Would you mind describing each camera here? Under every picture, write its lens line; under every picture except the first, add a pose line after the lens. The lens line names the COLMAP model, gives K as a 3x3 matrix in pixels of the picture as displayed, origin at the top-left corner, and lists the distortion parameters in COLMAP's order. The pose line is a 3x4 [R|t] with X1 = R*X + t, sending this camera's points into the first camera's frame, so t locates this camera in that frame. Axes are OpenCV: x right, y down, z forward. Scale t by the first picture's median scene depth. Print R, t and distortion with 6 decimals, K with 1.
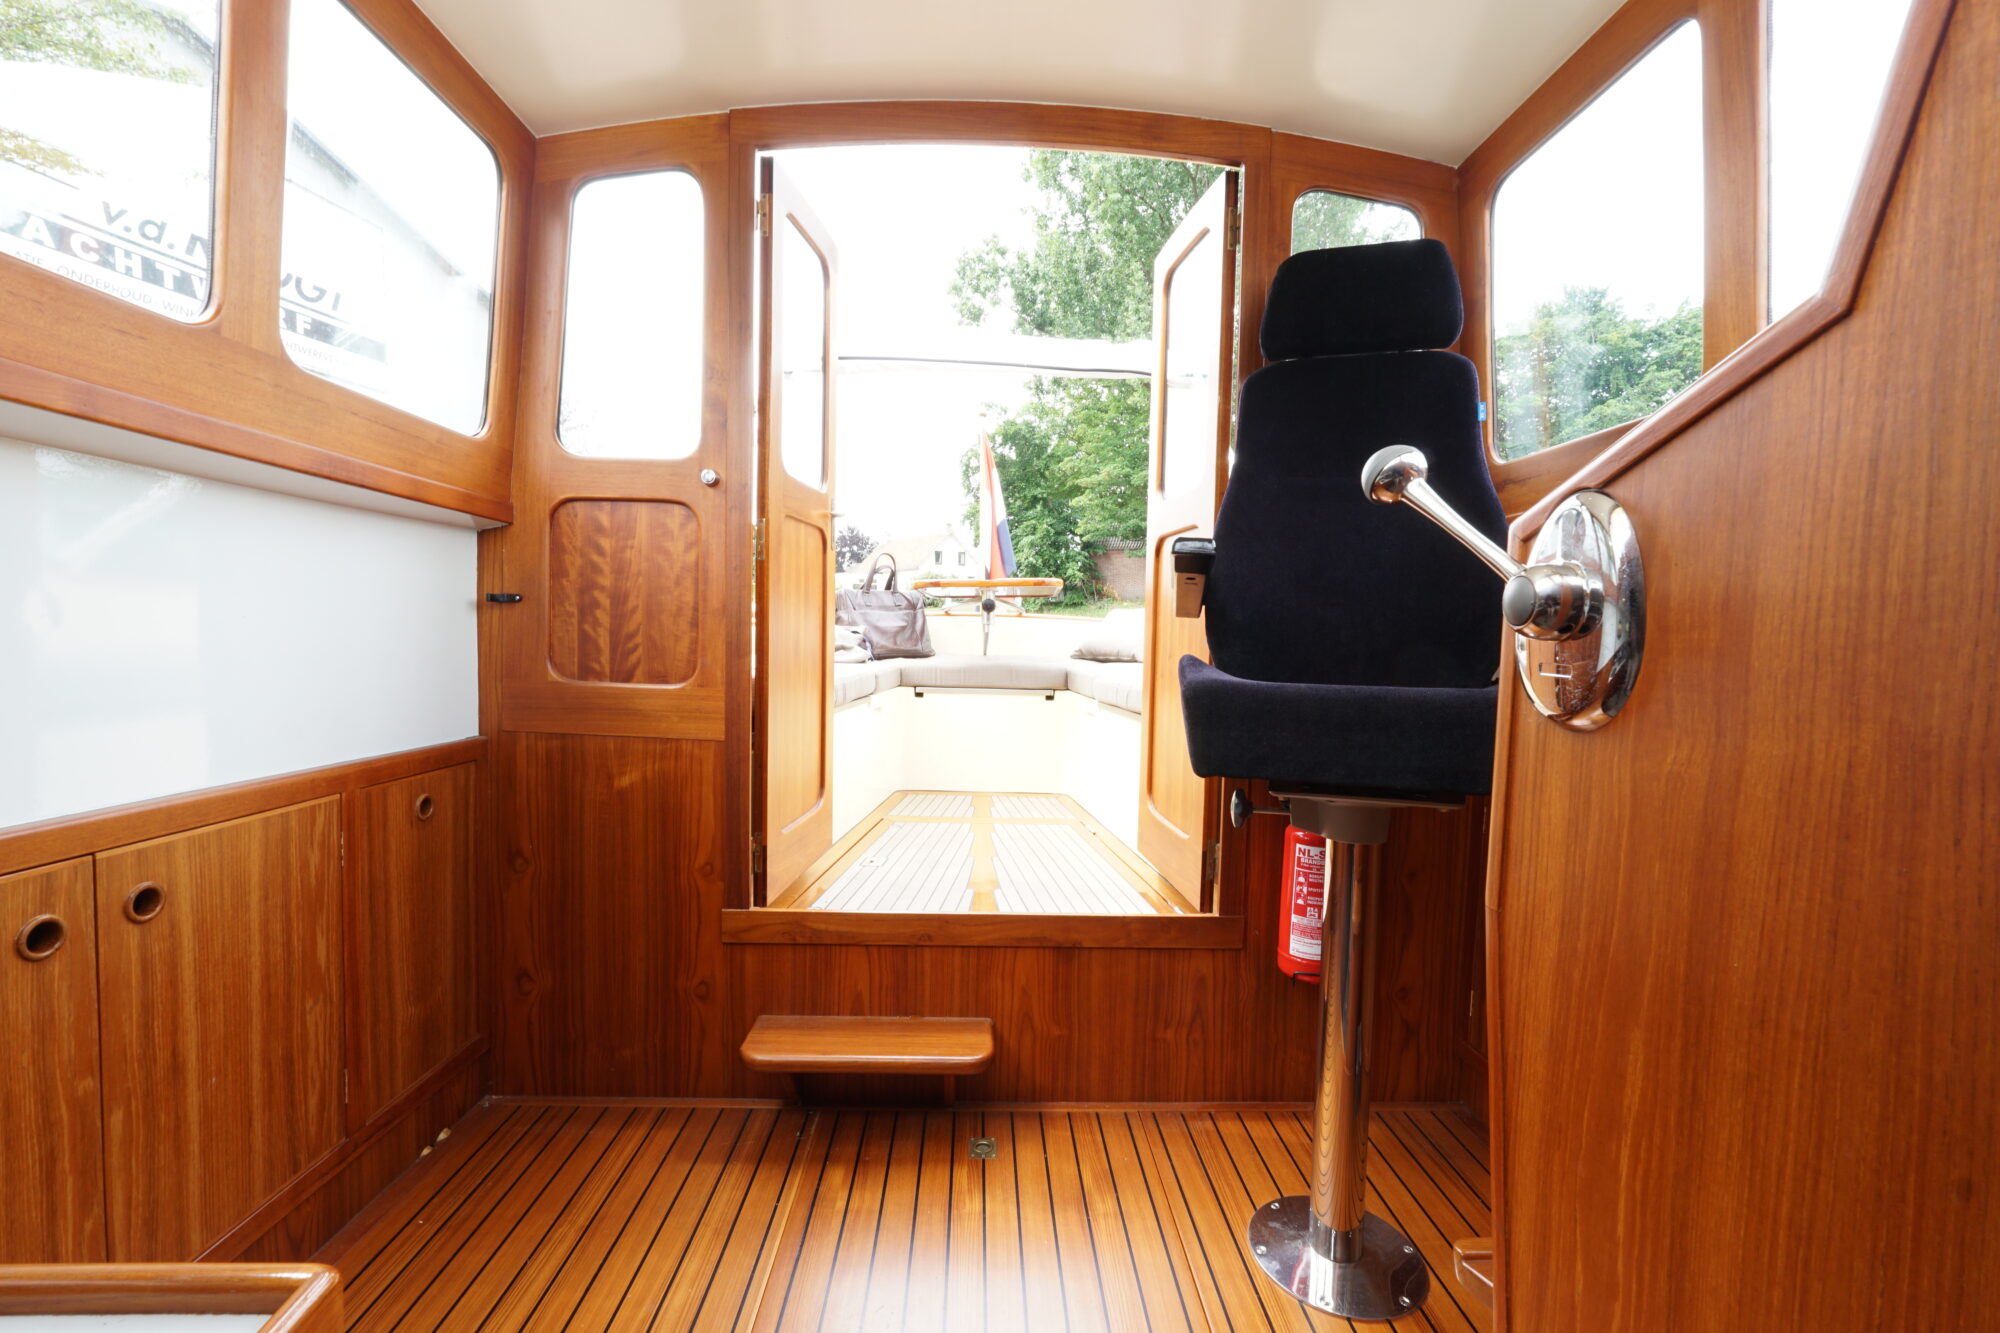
lens RADIAL K [[836.3, 0, 990.7], [0, 836.3, 666.2], [0, 0, 1]] dist [-0.001165, 0.000266]
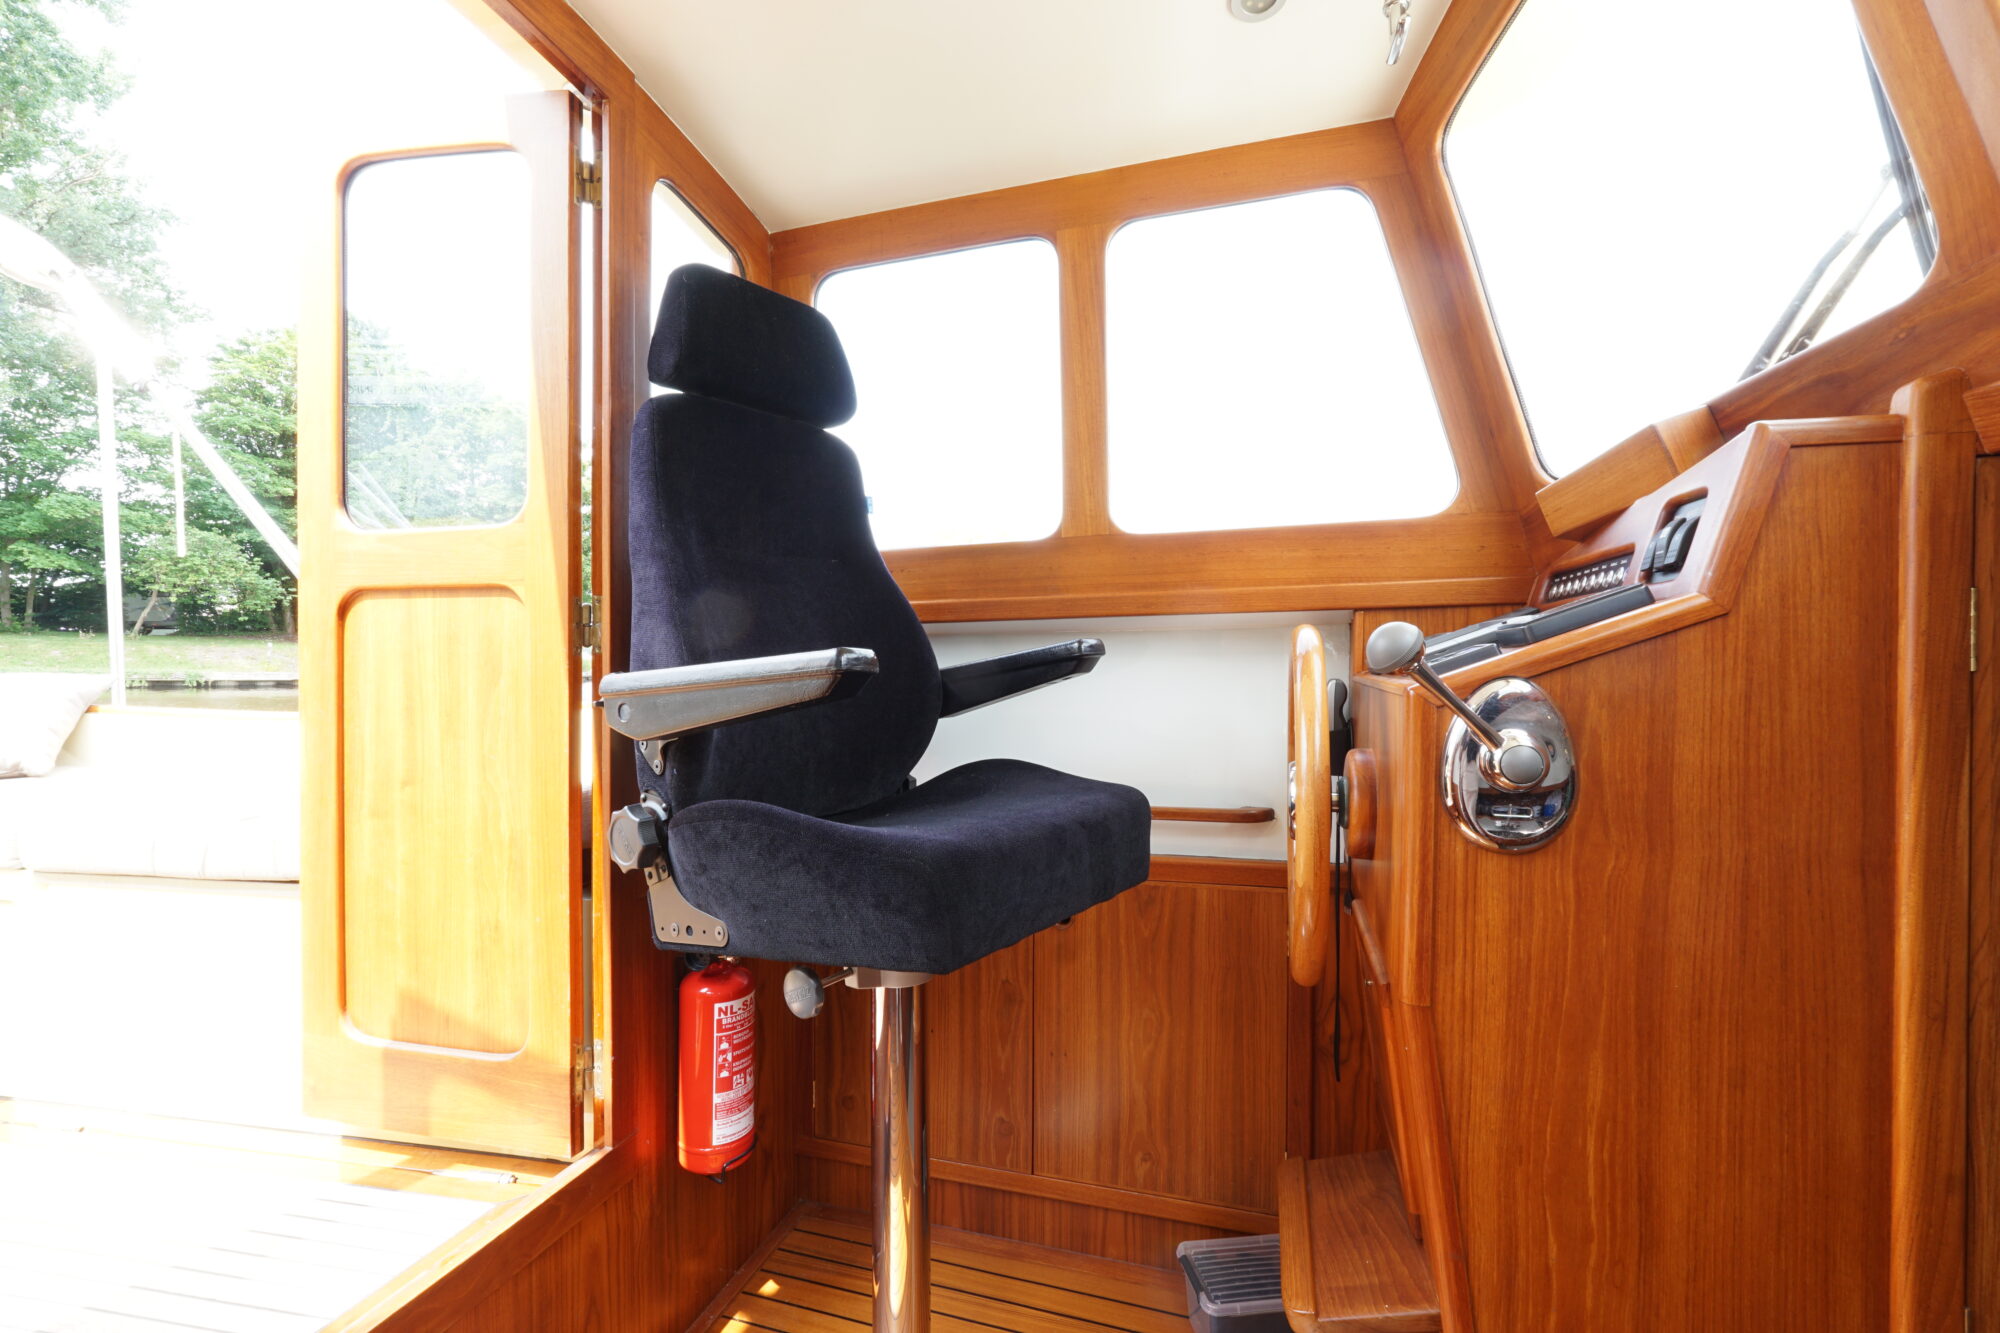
lens RADIAL K [[867.7, 0, 1000.0], [0, 867.7, 666.5], [0, 0, 1]] dist [-0.018373, 0.005531]
pose [[0.322615, -0.025167, 0.946196, -1.078745], [0.052498, 0.998583, 0.008660, -0.343318], [-0.945073, 0.046880, 0.323479, 1.606702]]
